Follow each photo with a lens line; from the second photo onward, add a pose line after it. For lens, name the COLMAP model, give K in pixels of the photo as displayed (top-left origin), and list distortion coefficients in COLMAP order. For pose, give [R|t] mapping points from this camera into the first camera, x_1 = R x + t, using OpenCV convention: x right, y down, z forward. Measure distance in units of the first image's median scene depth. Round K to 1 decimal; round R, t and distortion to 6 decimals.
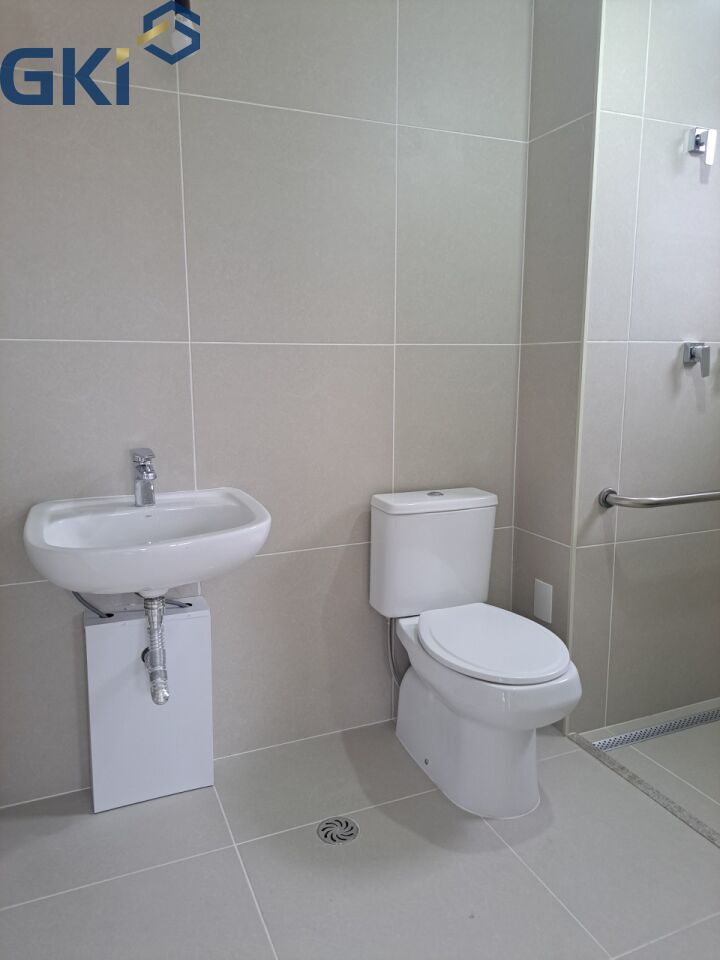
lens RADIAL K [[681.1, 0, 353.0], [0, 681.1, 485.0], [0, 0, 1]] dist [0.084144, -0.105466]
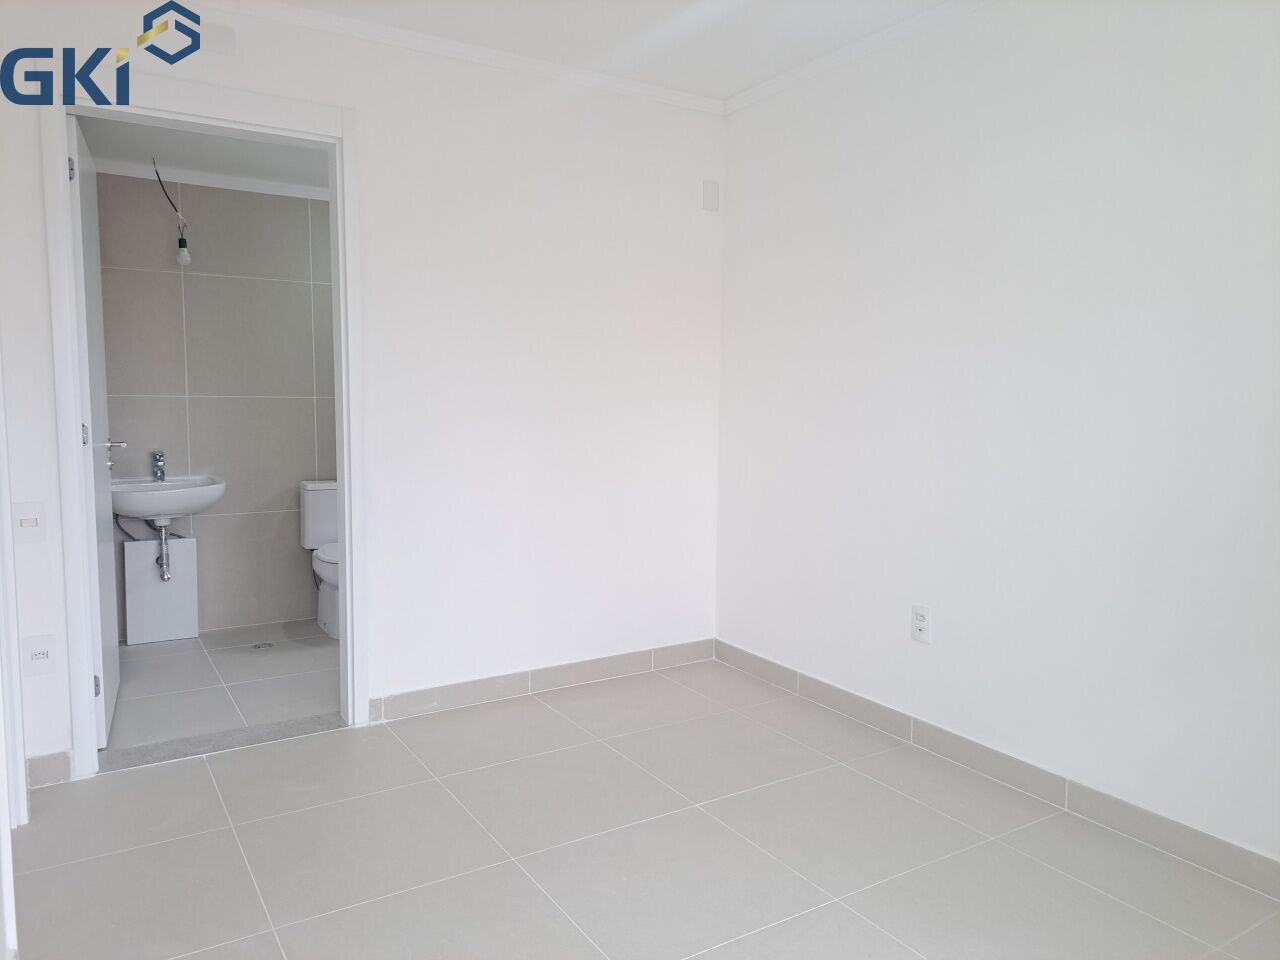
lens RADIAL K [[917.9, 0, 656.1], [0, 917.9, 483.2], [0, 0, 1]] dist [0.054114, -0.067716]
pose [[0.985012, -0.006530, 0.172365, 0.606067], [0.020287, 0.996734, -0.078170, 0.260882], [-0.171291, 0.080495, 0.981927, -1.745033]]
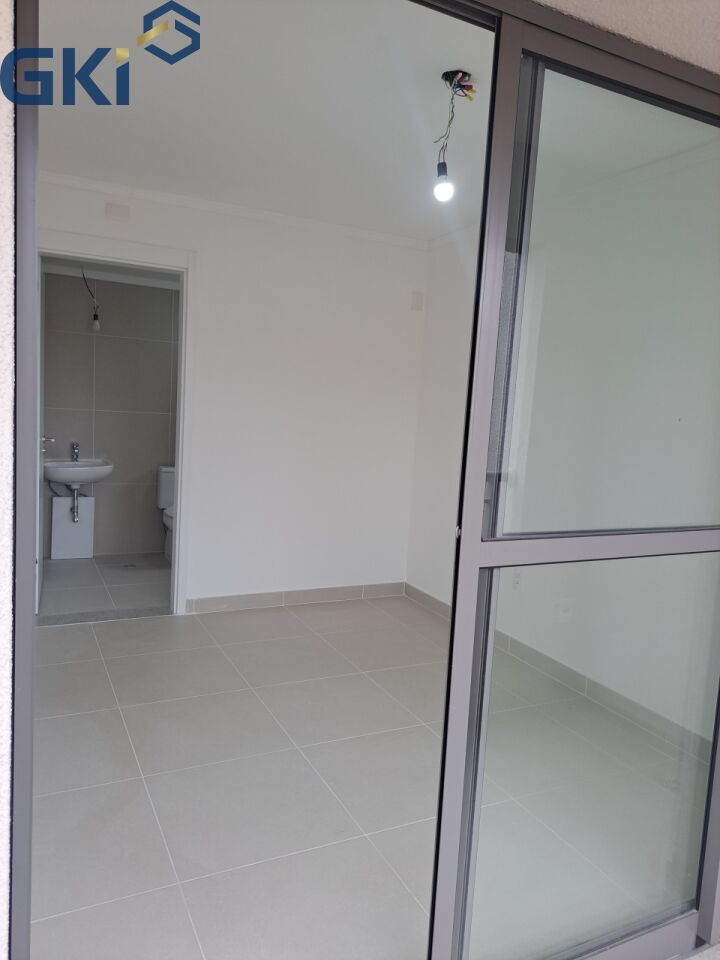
lens RADIAL K [[681.1, 0, 353.0], [0, 681.1, 485.0], [0, 0, 1]] dist [0.084144, -0.105466]
pose [[0.996429, 0.052621, 0.066034, 0.745834], [-0.048491, 0.996856, -0.062660, 0.268310], [-0.069124, 0.059235, 0.995848, -2.169603]]
